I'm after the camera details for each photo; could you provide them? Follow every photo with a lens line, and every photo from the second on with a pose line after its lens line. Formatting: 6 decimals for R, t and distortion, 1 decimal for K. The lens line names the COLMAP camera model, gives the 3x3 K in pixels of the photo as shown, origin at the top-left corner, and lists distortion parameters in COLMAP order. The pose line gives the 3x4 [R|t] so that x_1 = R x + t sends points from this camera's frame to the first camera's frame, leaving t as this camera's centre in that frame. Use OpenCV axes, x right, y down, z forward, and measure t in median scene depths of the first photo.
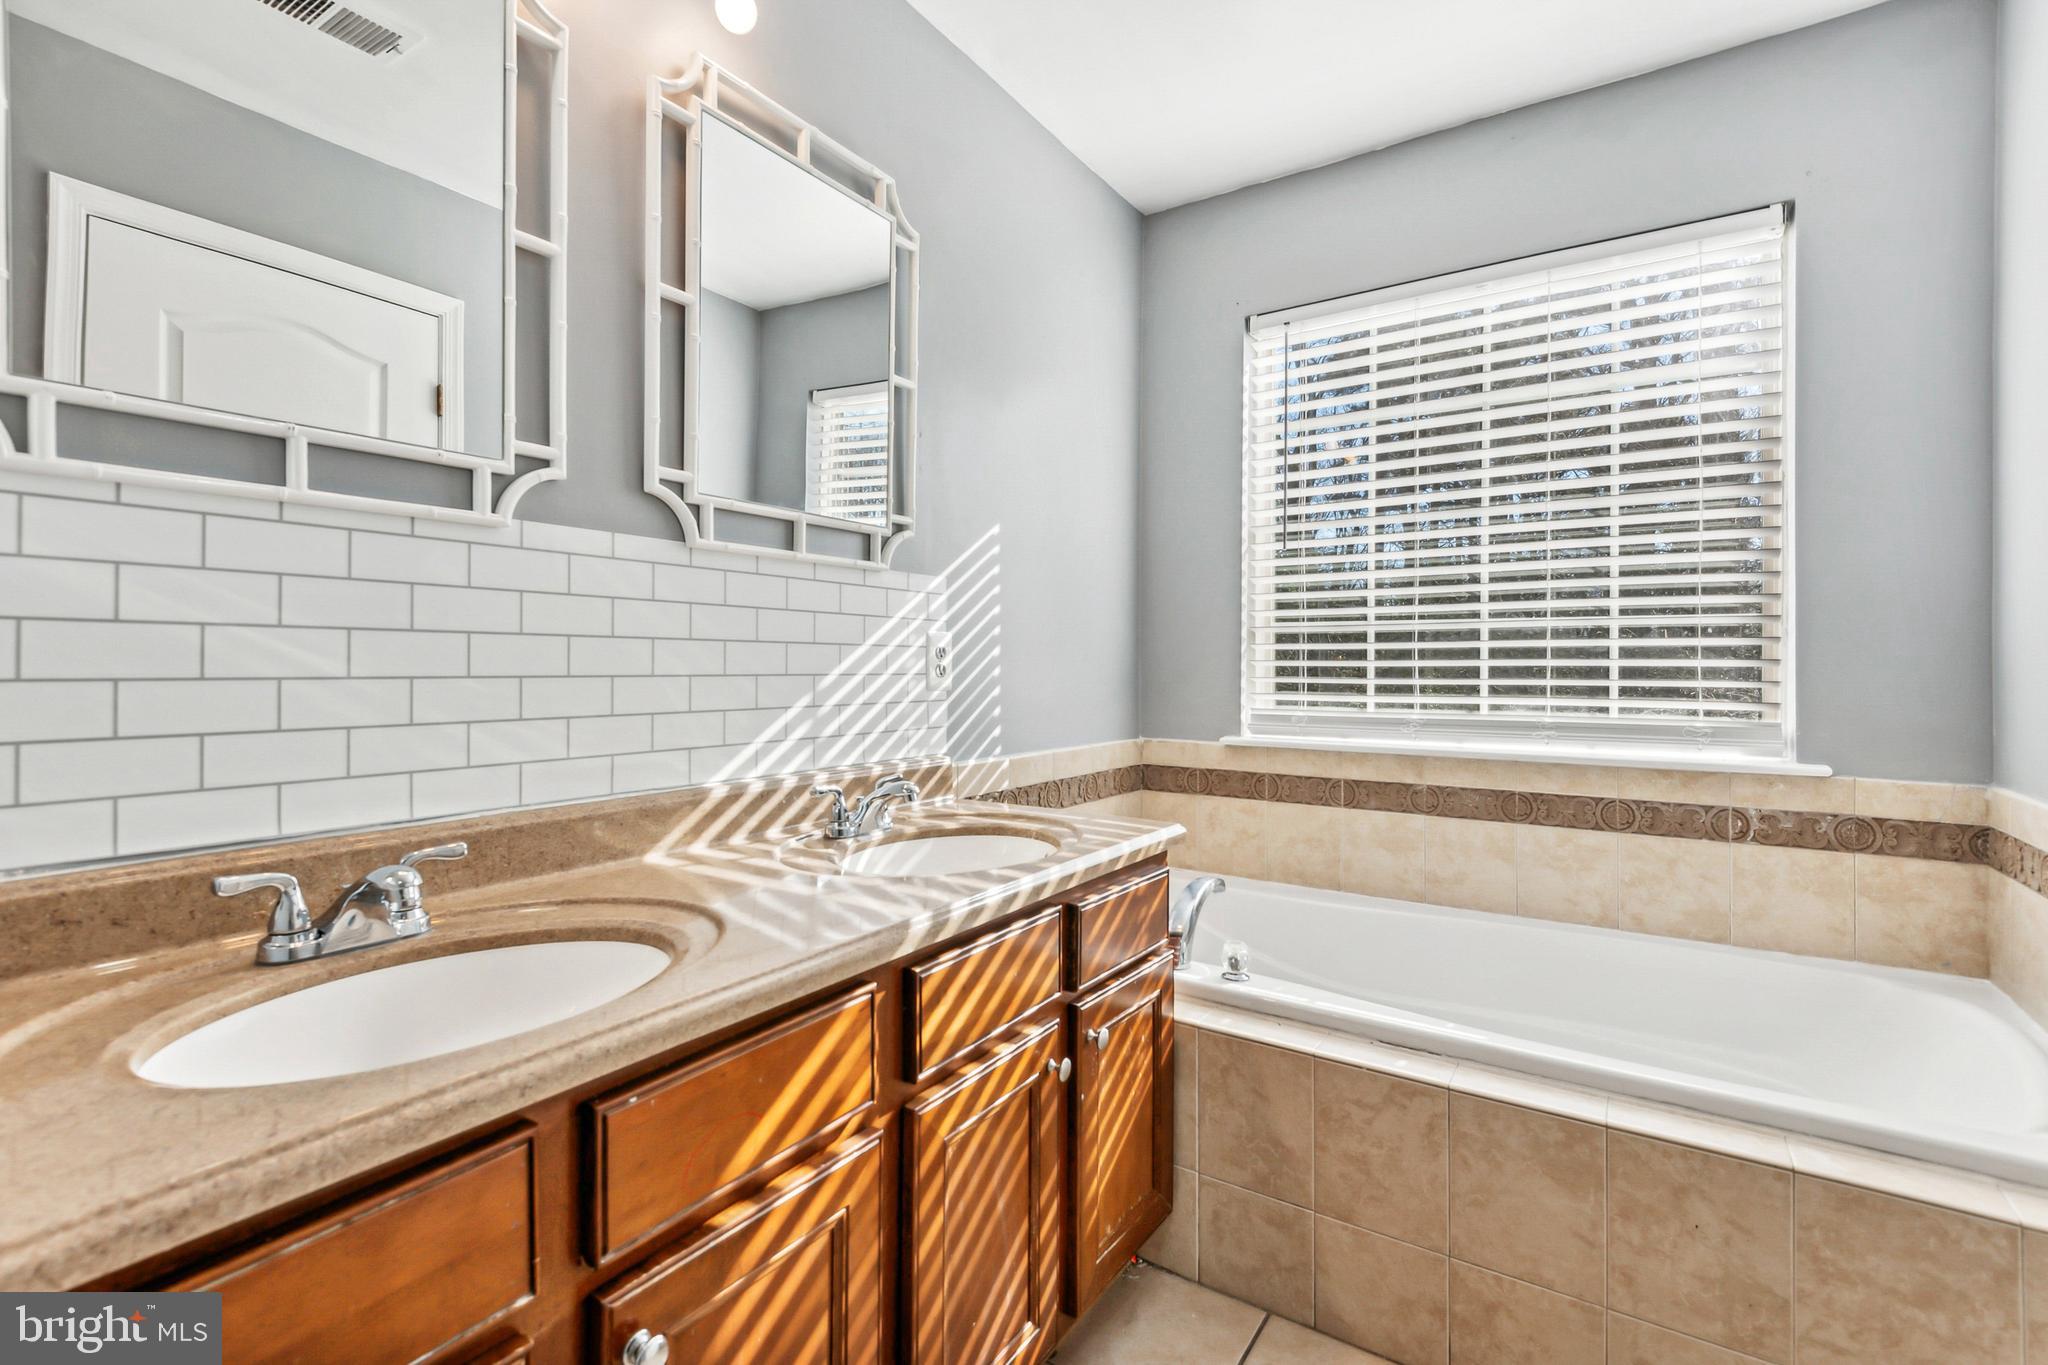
lens RADIAL K [[921.4, 0, 1007.4], [0, 921.4, 656.6], [0, 0, 1]] dist [0.013681, -0.000918]
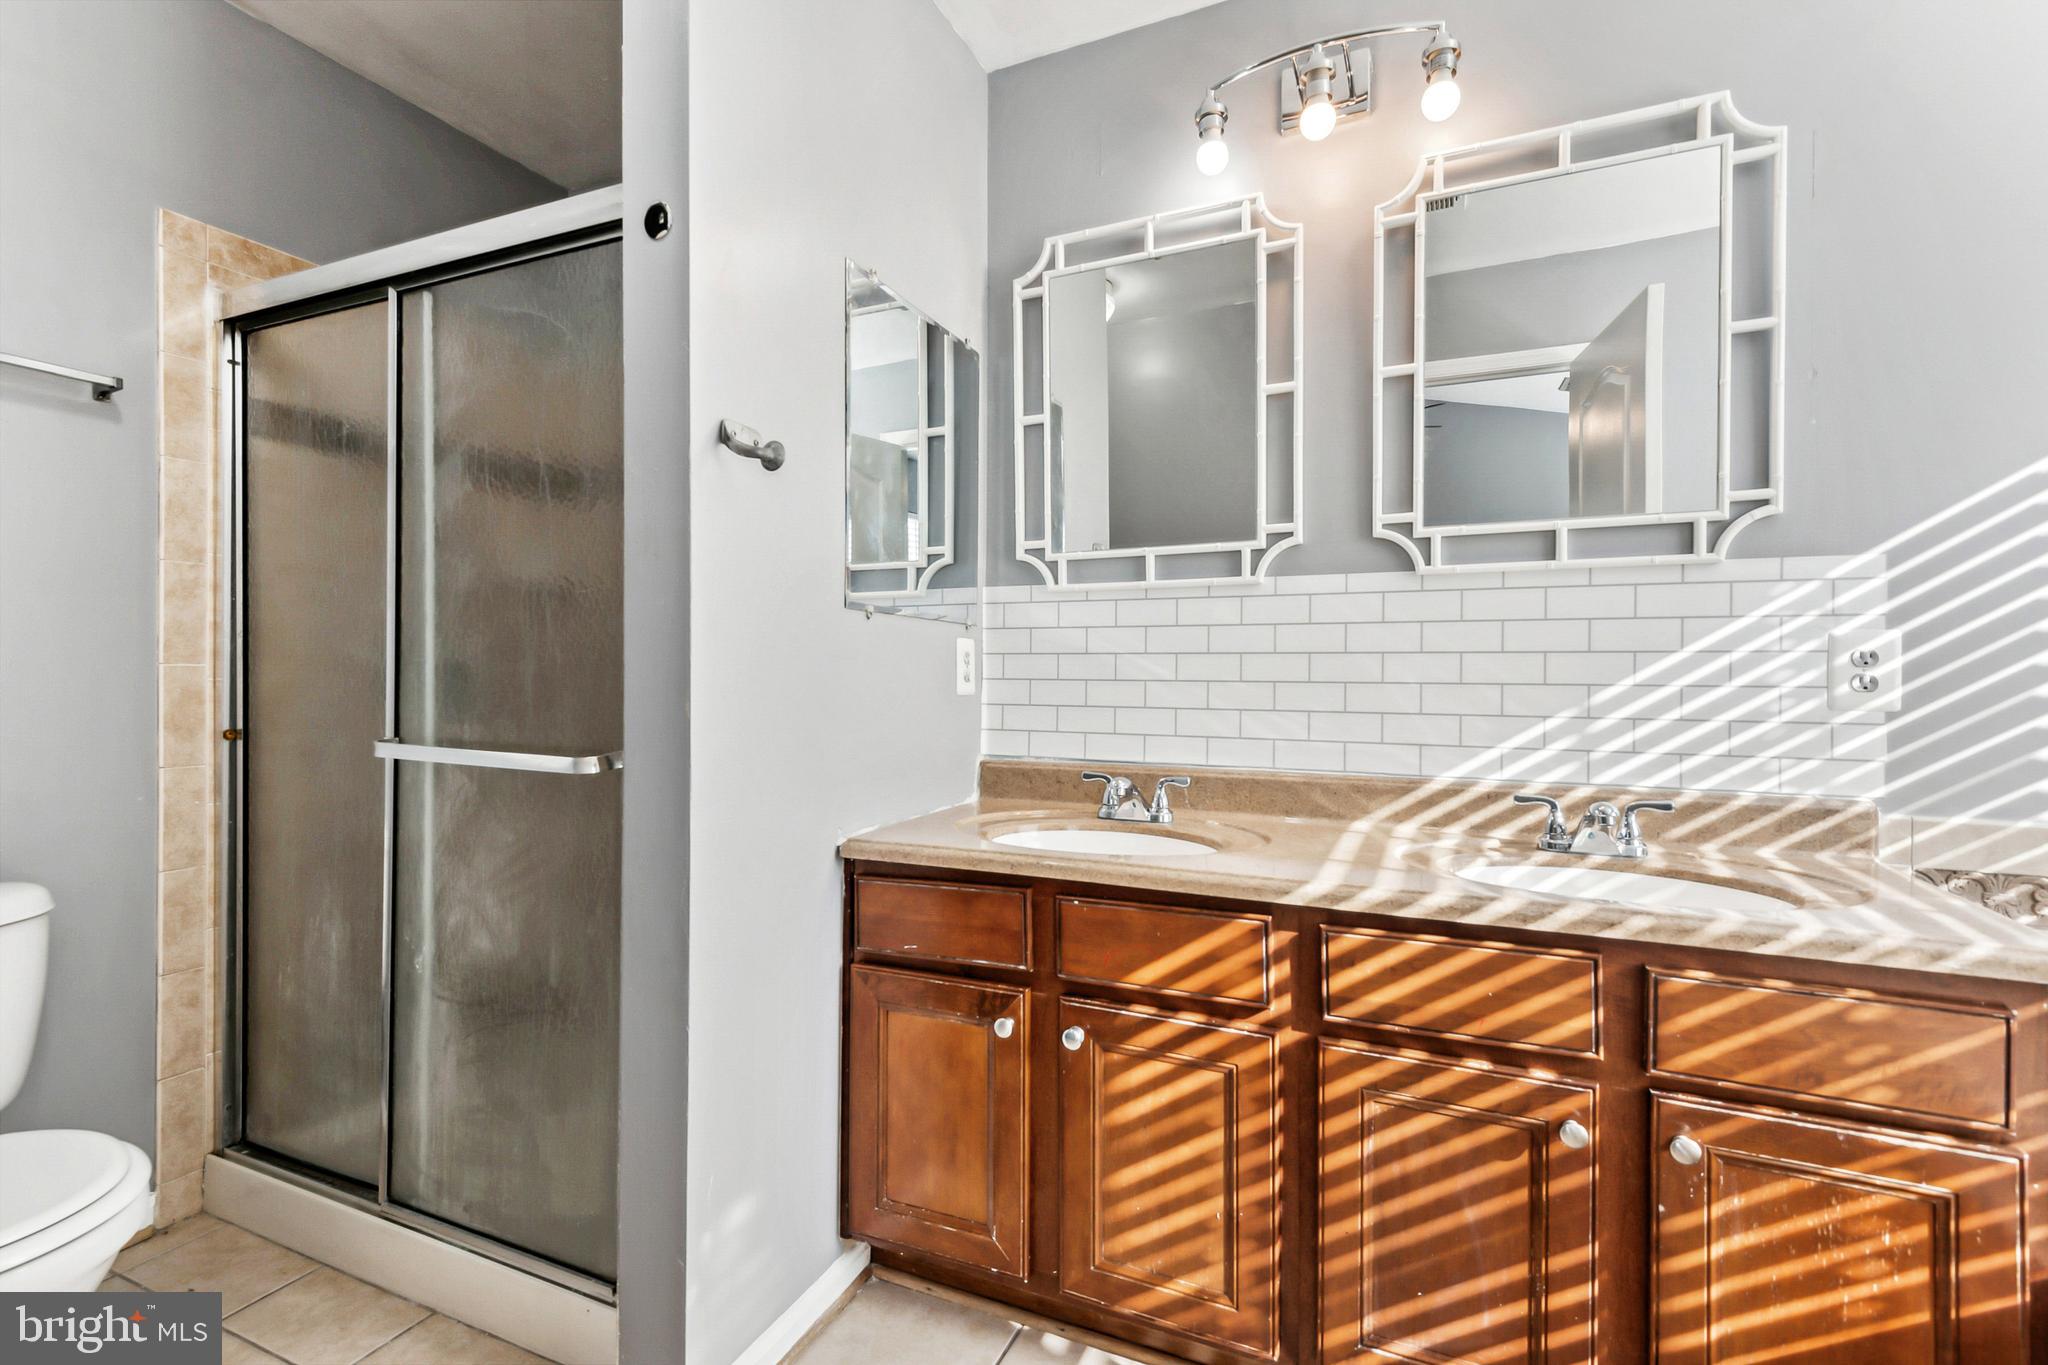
lens RADIAL K [[921.4, 0, 1007.4], [0, 921.4, 656.6], [0, 0, 1]] dist [0.013681, -0.000918]
pose [[0.174111, -0.014588, -0.984618, 0.742019], [0.007556, 0.999881, -0.013478, -0.001726], [0.984697, -0.005094, 0.174200, 0.274248]]
